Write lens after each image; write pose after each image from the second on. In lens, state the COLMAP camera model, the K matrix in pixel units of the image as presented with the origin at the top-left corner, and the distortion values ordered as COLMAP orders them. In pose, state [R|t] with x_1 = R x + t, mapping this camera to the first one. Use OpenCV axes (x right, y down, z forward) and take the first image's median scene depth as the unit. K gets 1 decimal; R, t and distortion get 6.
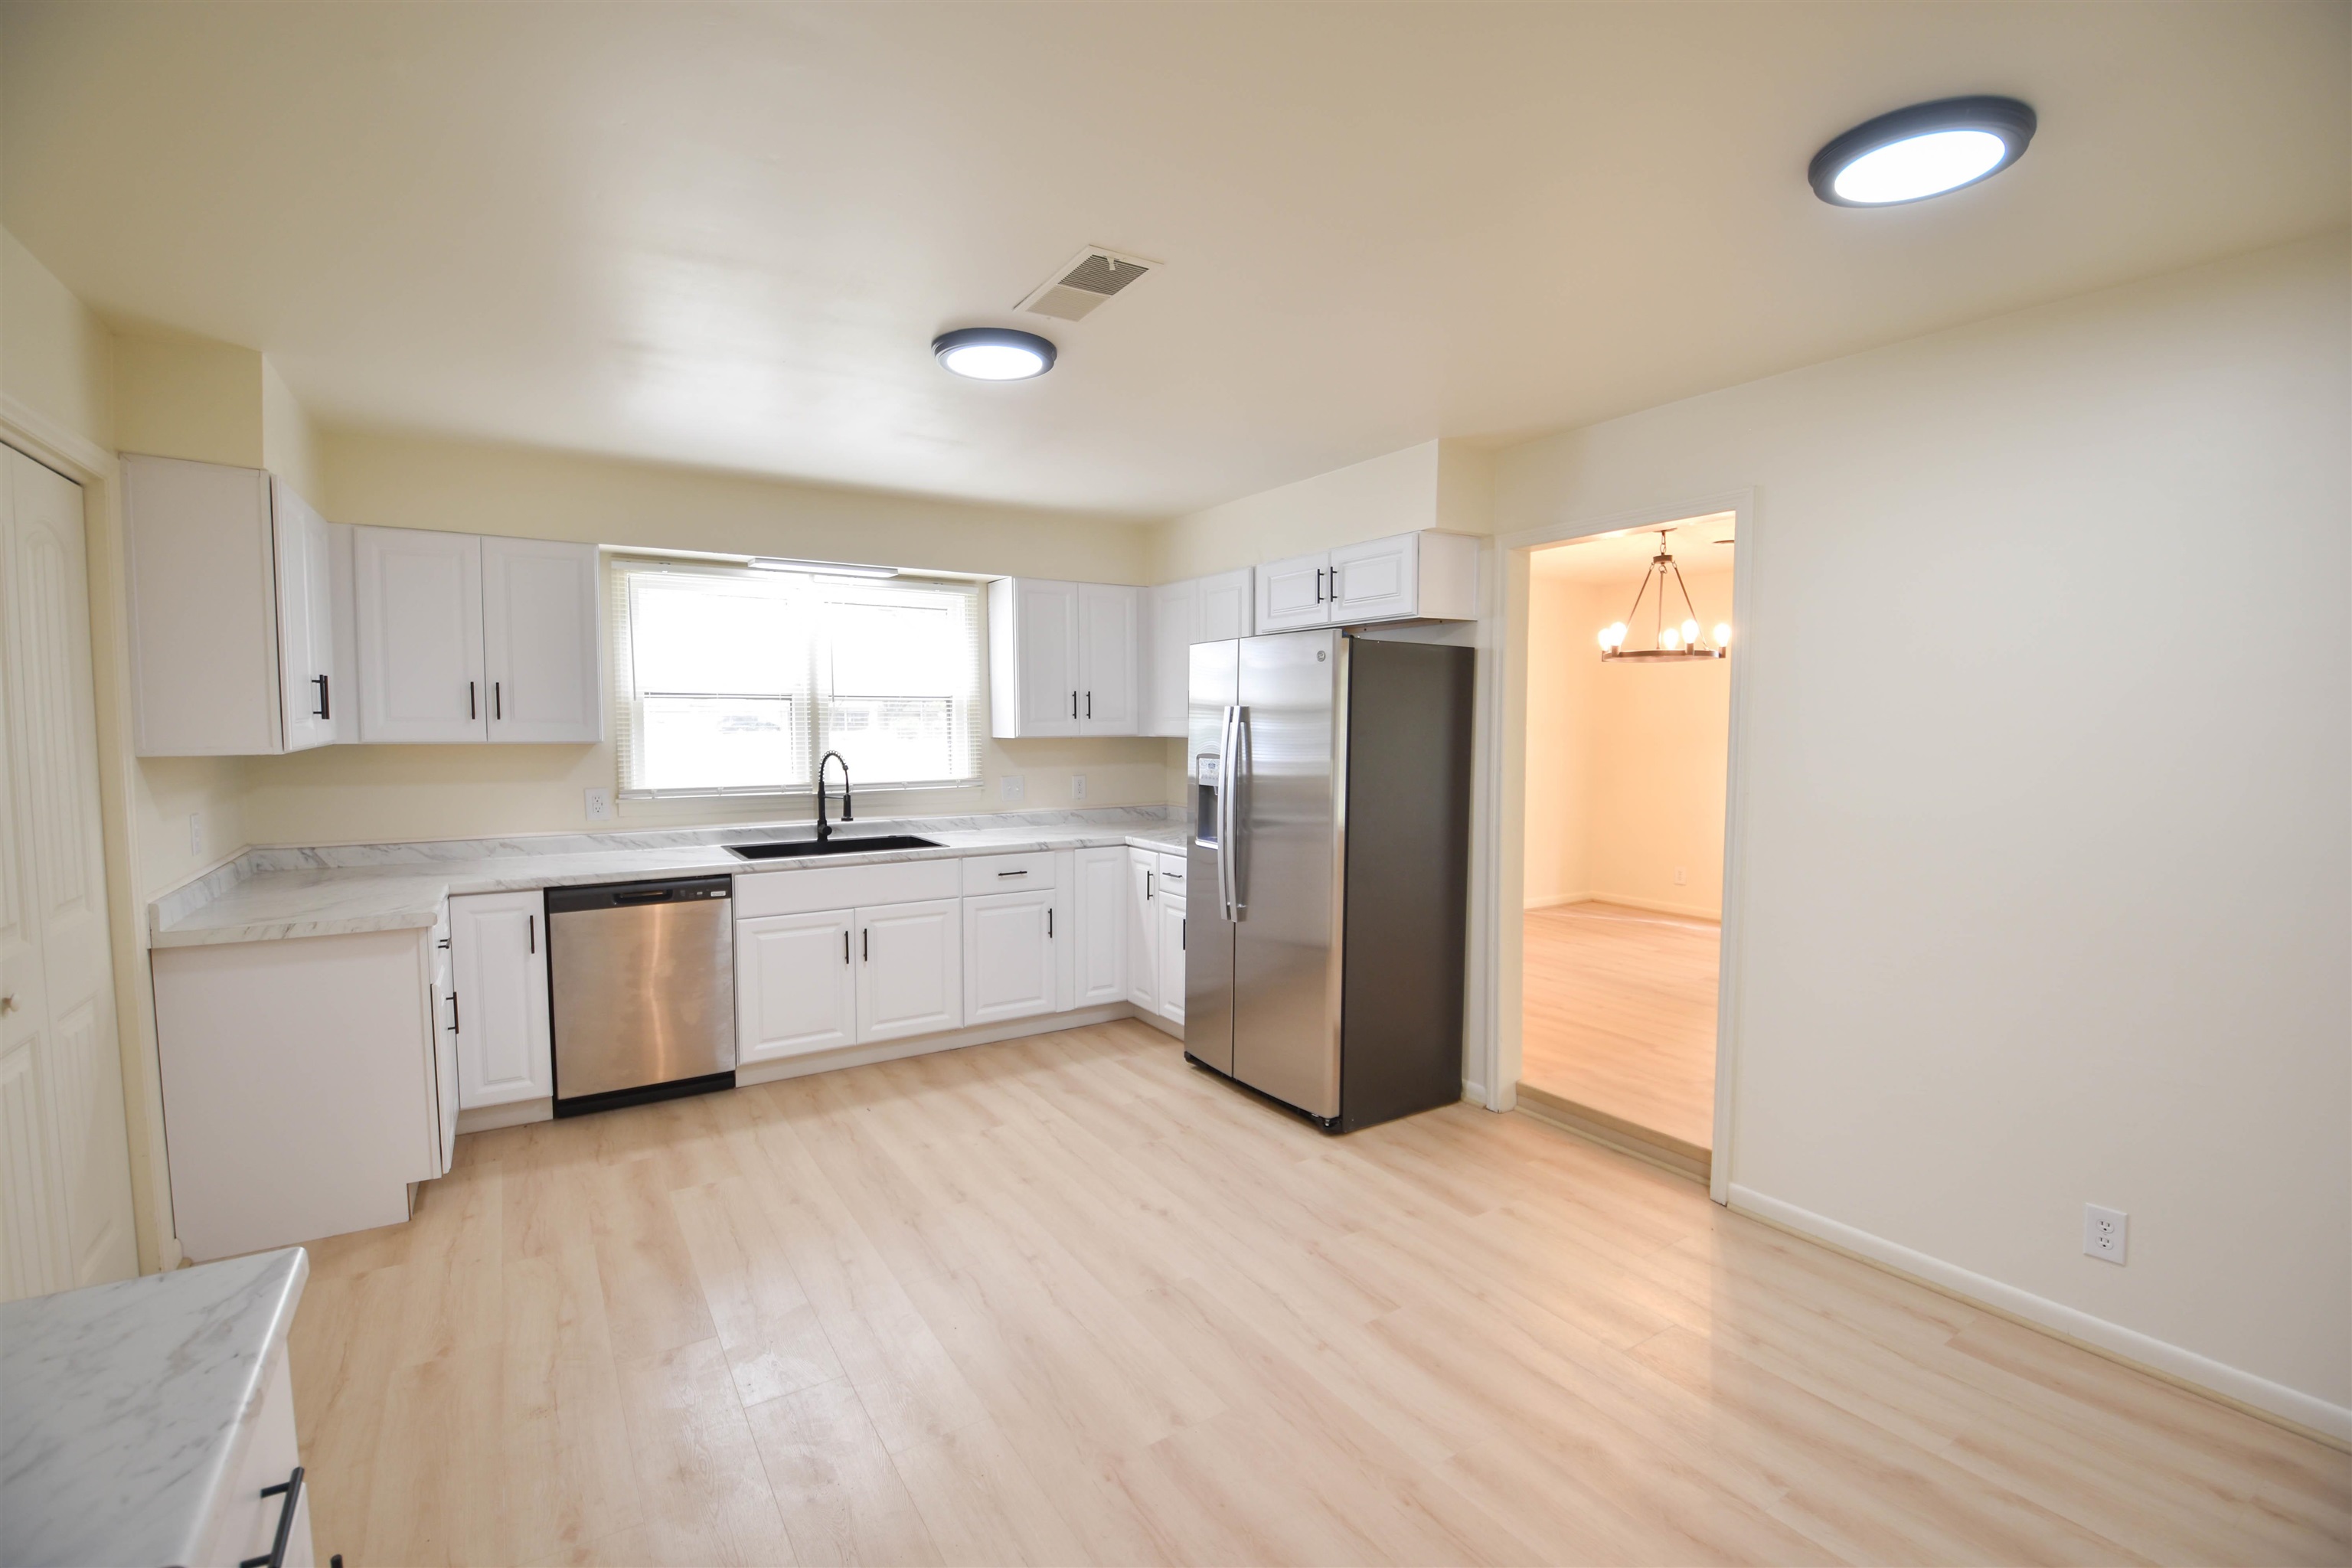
lens RADIAL K [[1055.8, 0, 1176.0], [0, 1055.8, 784.0], [0, 0, 1]] dist [0.055015, -0.053646]
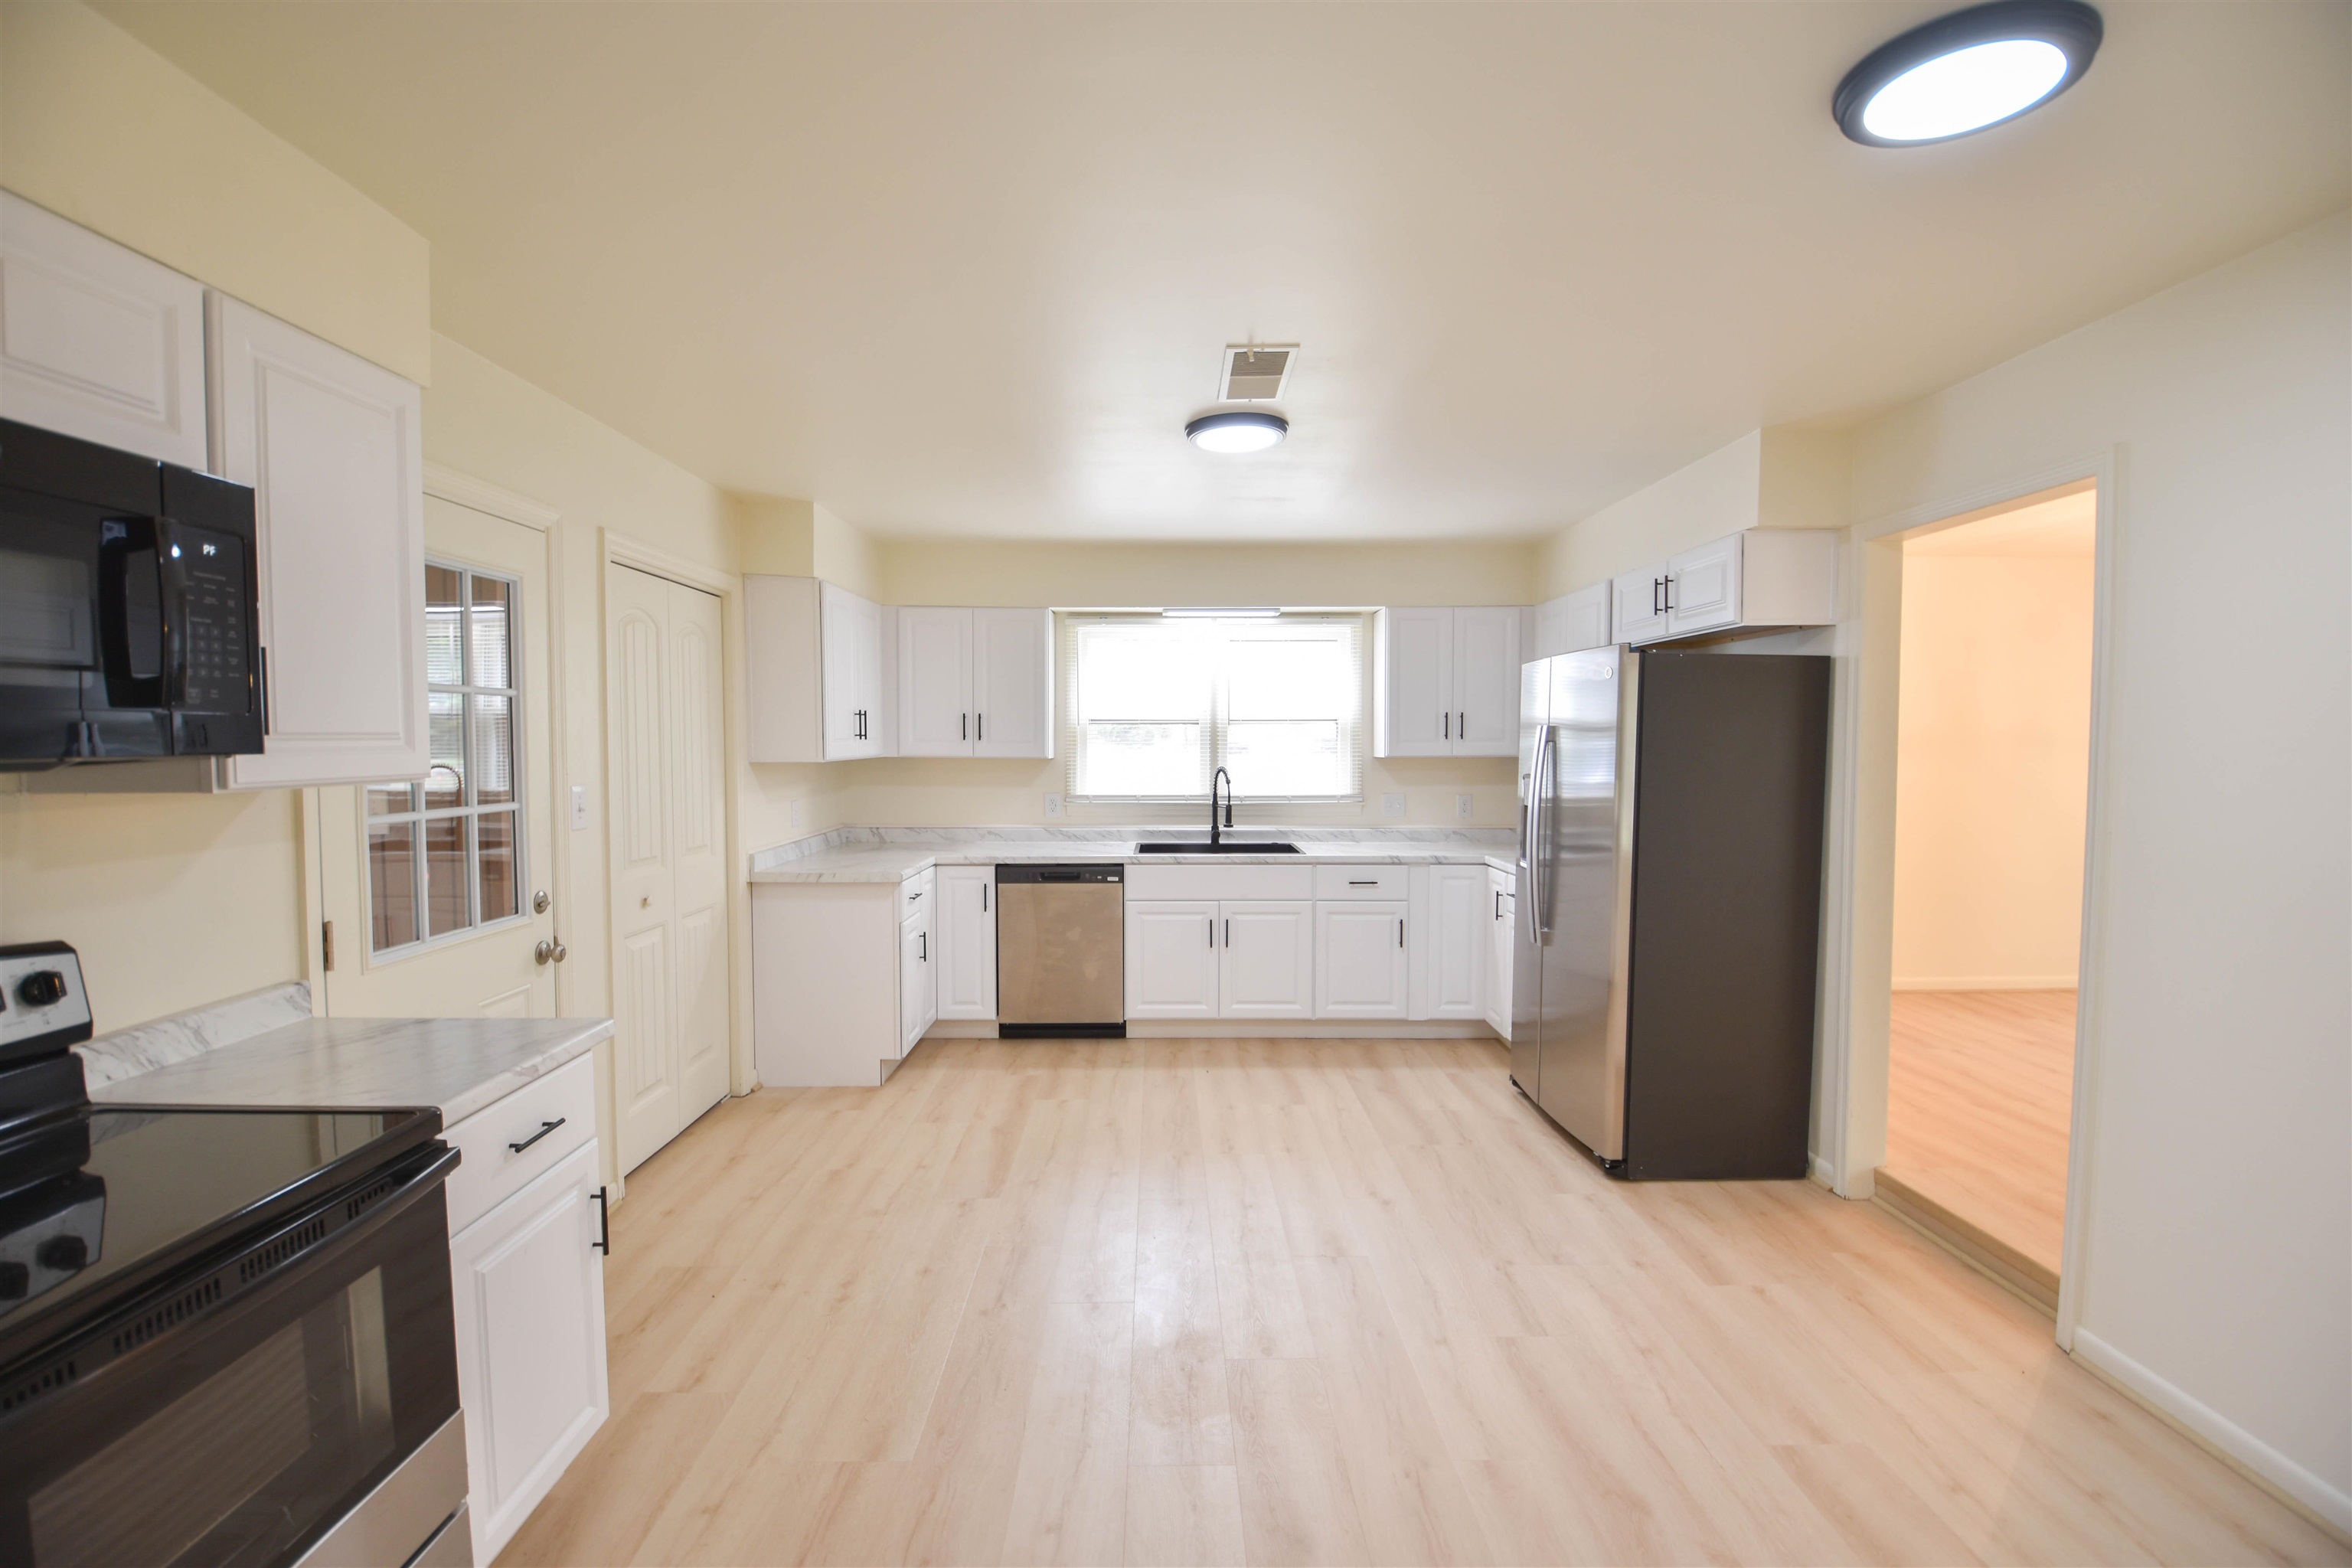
lens RADIAL K [[1055.8, 0, 1176.0], [0, 1055.8, 784.0], [0, 0, 1]] dist [0.055015, -0.053646]
pose [[0.850172, 0.021503, -0.526066, 0.289254], [-0.032864, 0.999385, -0.012262, 0.004089], [0.525478, 0.027713, 0.850356, -0.021055]]
